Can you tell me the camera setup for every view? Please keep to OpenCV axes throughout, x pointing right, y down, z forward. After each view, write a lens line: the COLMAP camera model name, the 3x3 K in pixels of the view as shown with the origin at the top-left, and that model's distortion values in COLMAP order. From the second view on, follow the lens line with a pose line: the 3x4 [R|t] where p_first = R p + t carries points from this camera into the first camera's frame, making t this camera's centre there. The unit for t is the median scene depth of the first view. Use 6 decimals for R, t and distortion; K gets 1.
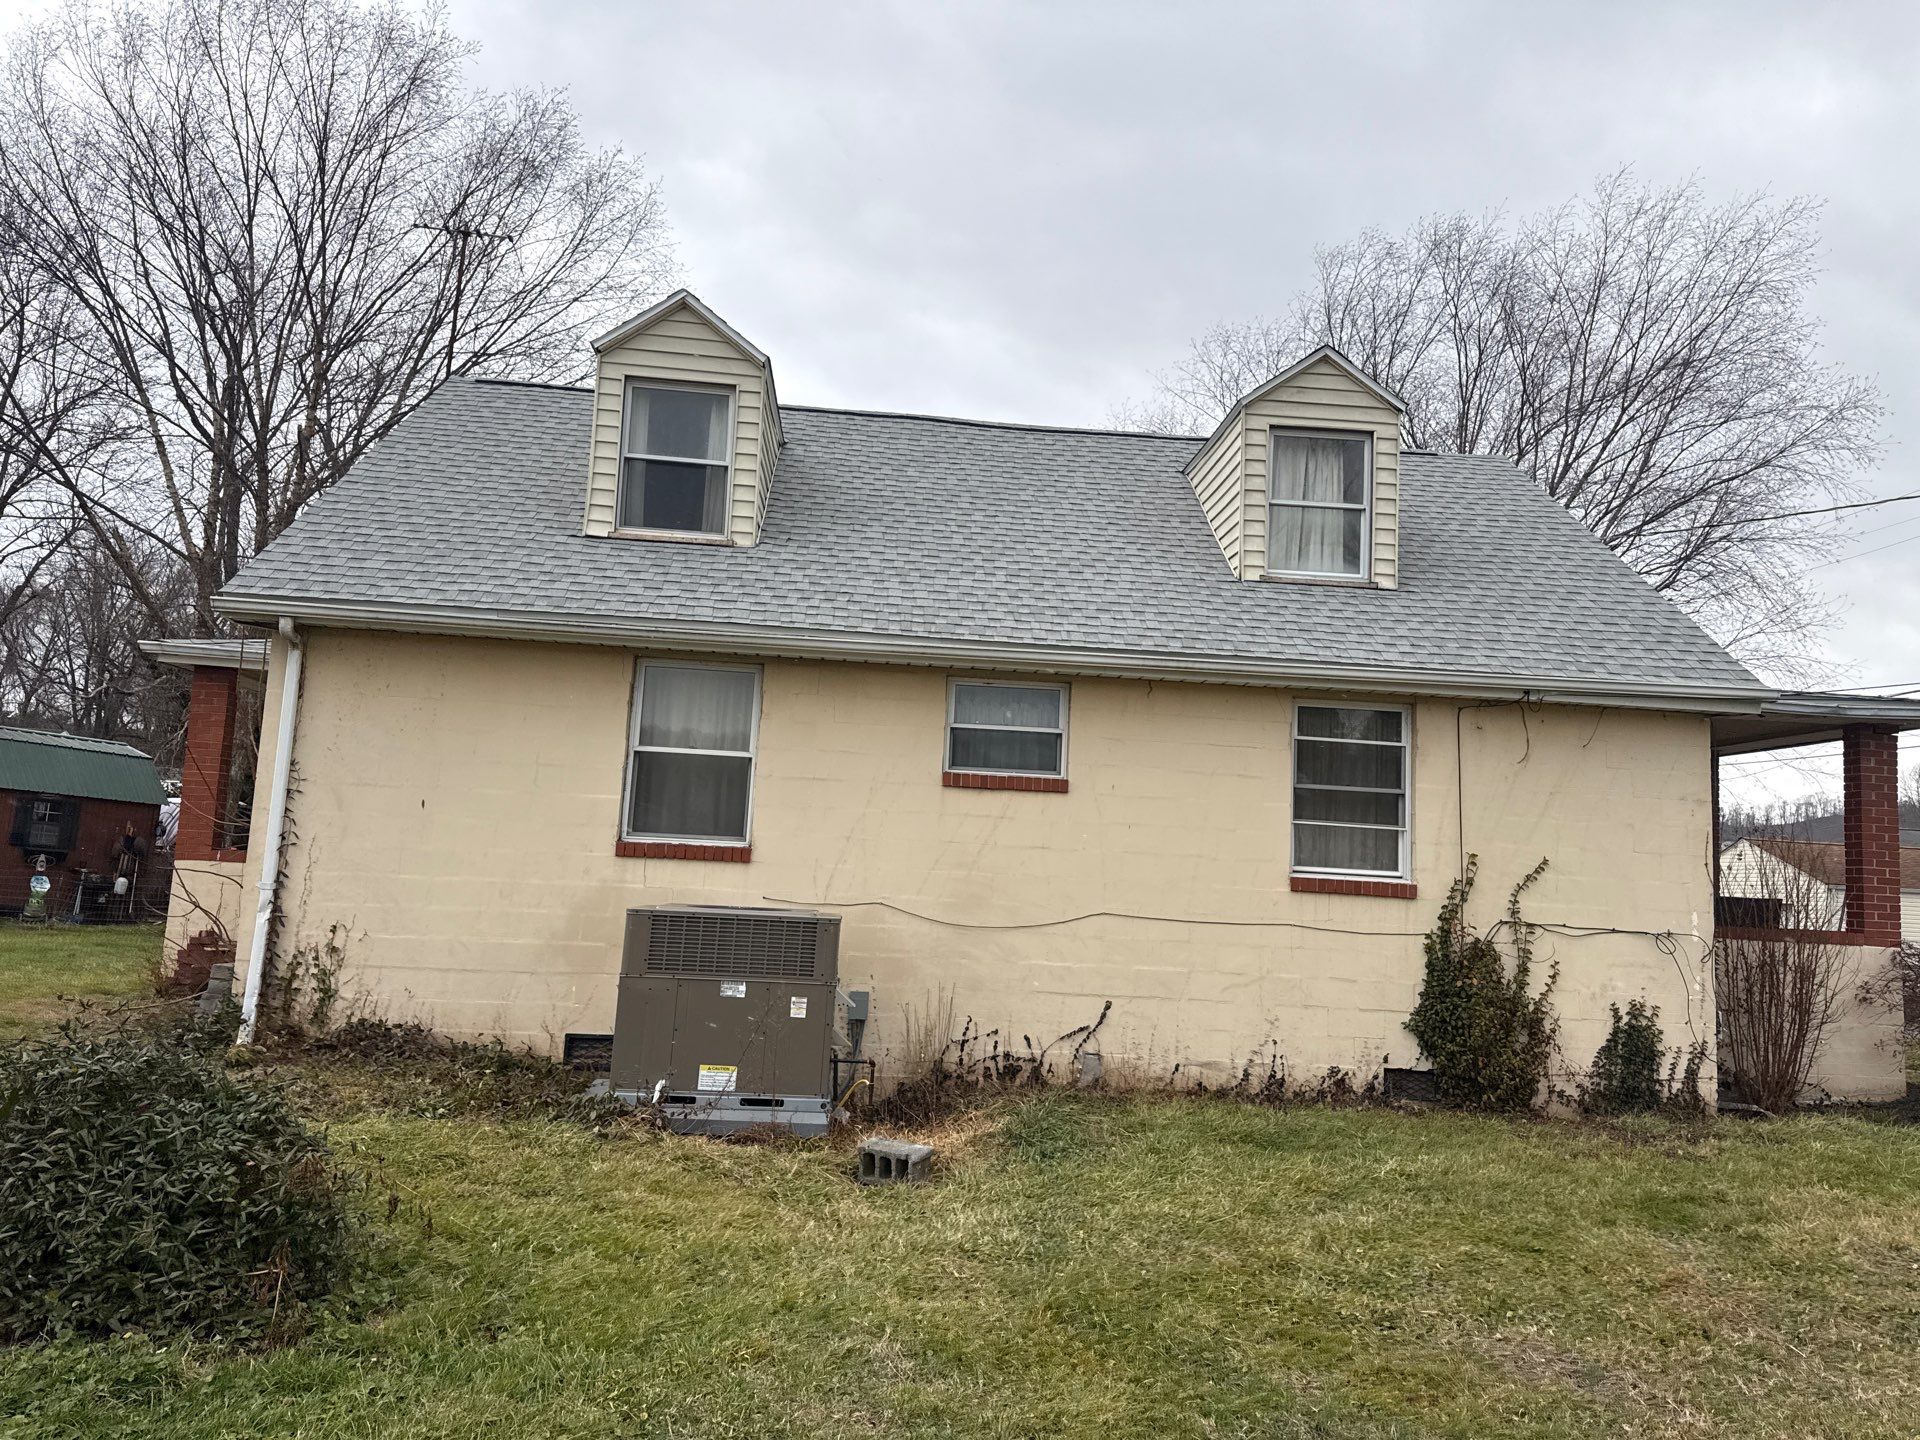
lens RADIAL K [[1371.6, 0, 960.0], [0, 1371.6, 720.0], [0, 0, 1]] dist [0.127650, -0.260407]
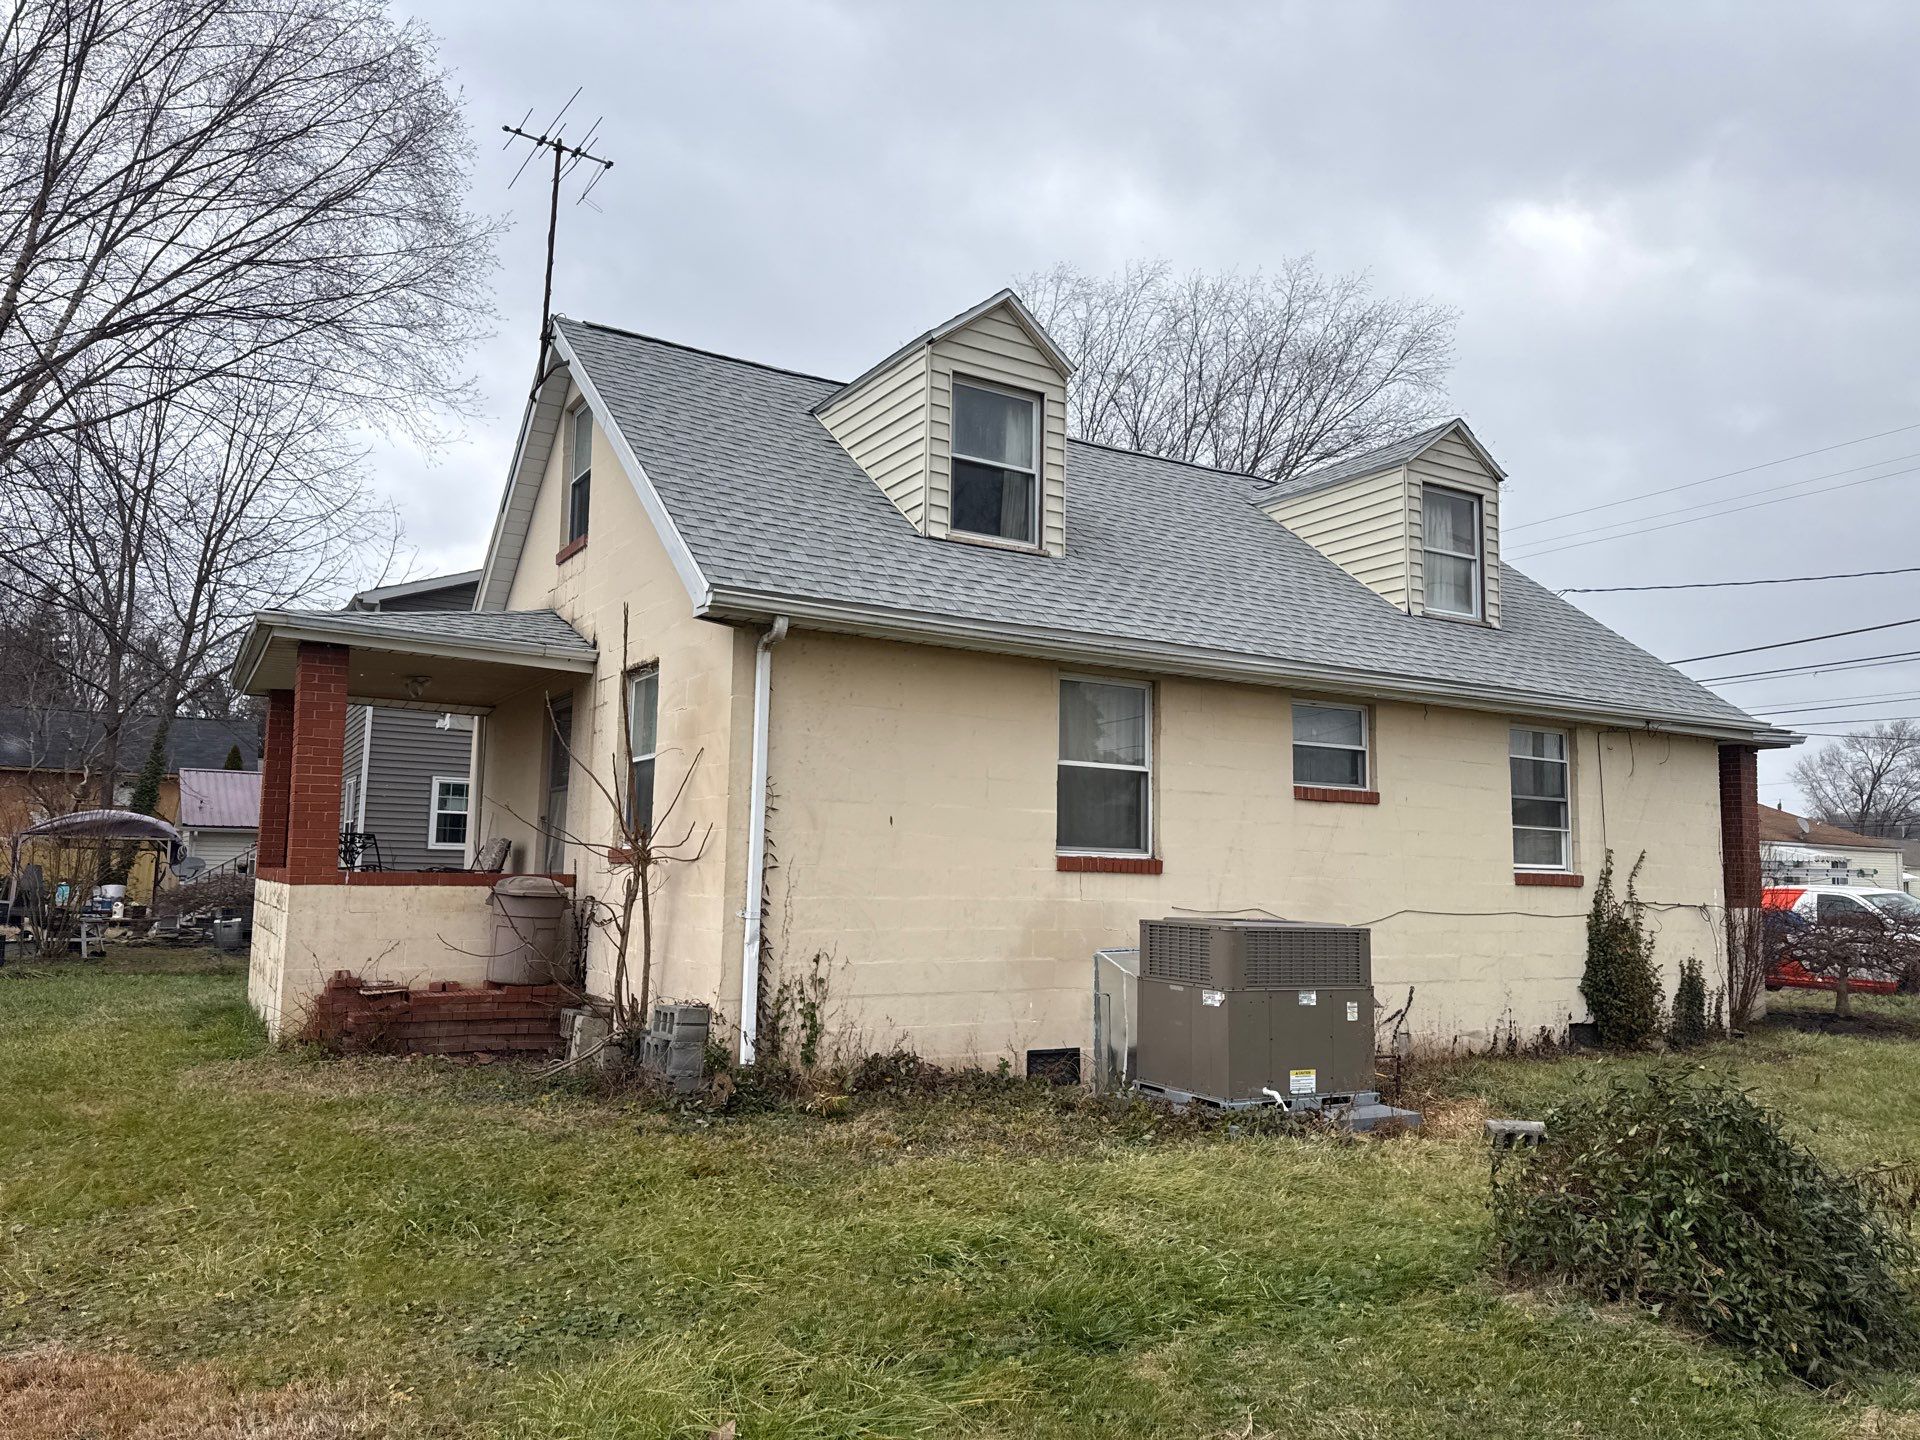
lens RADIAL K [[1371.6, 0, 960.0], [0, 1371.6, 720.0], [0, 0, 1]] dist [0.127650, -0.260407]
pose [[0.894178, 0.020269, 0.447252, -0.739347], [-0.031801, 0.999327, 0.018290, -0.025363], [-0.446580, -0.030578, 0.894221, 0.143053]]
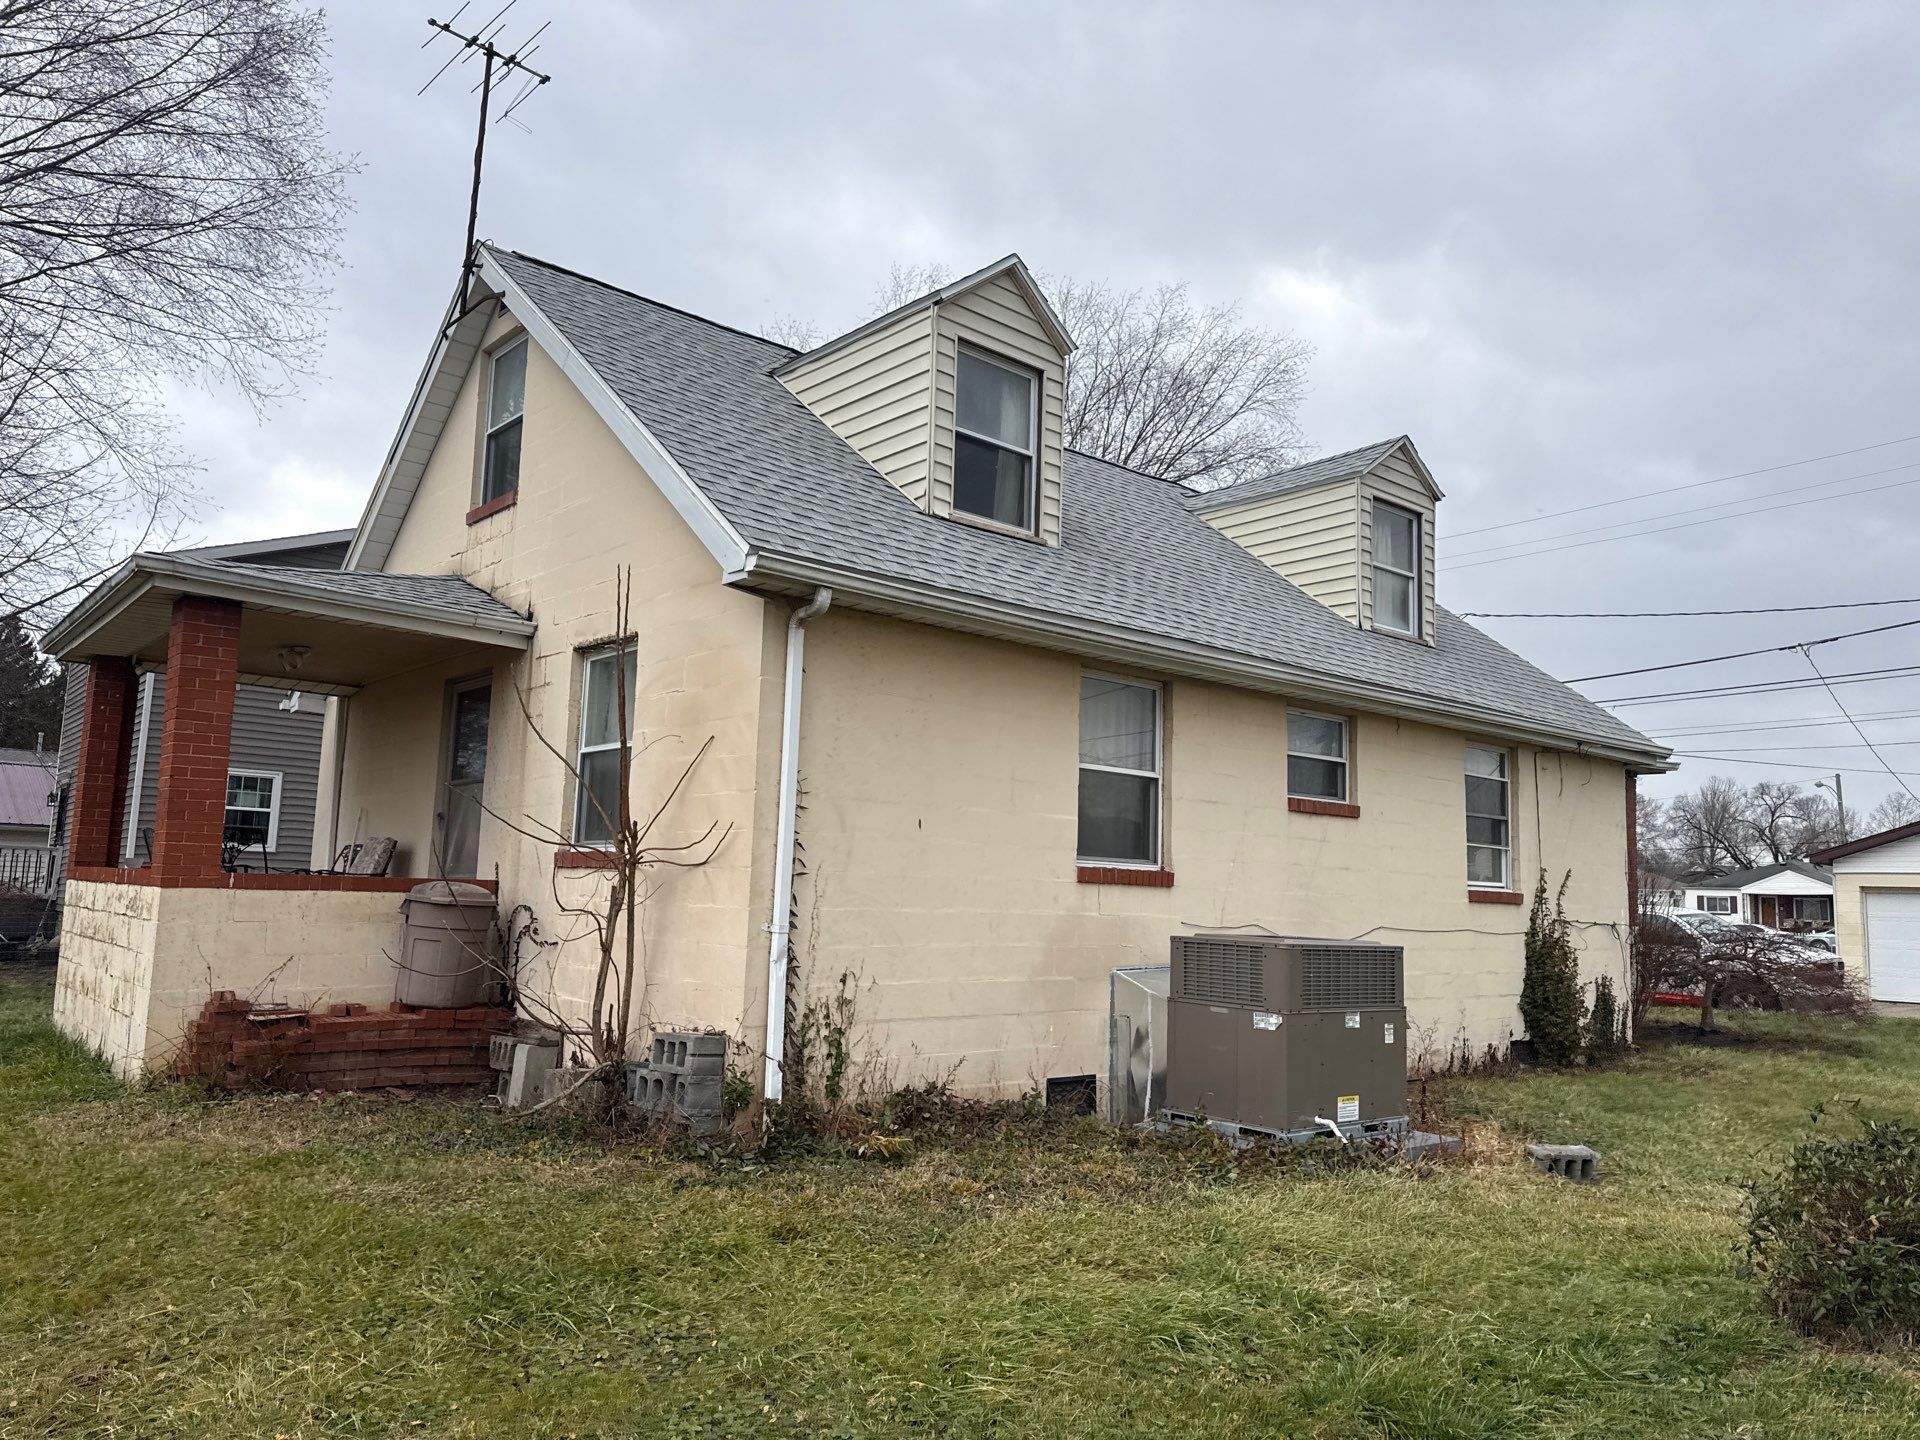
lens RADIAL K [[1366.5, 0, 978.0], [0, 1366.5, 724.7], [0, 0, 1]] dist [0.111908, -0.190051]
pose [[0.798419, 0.051078, 0.599931, -0.833634], [-0.066600, 0.997773, 0.003686, -0.004941], [-0.598407, -0.042898, 0.800043, 0.306028]]
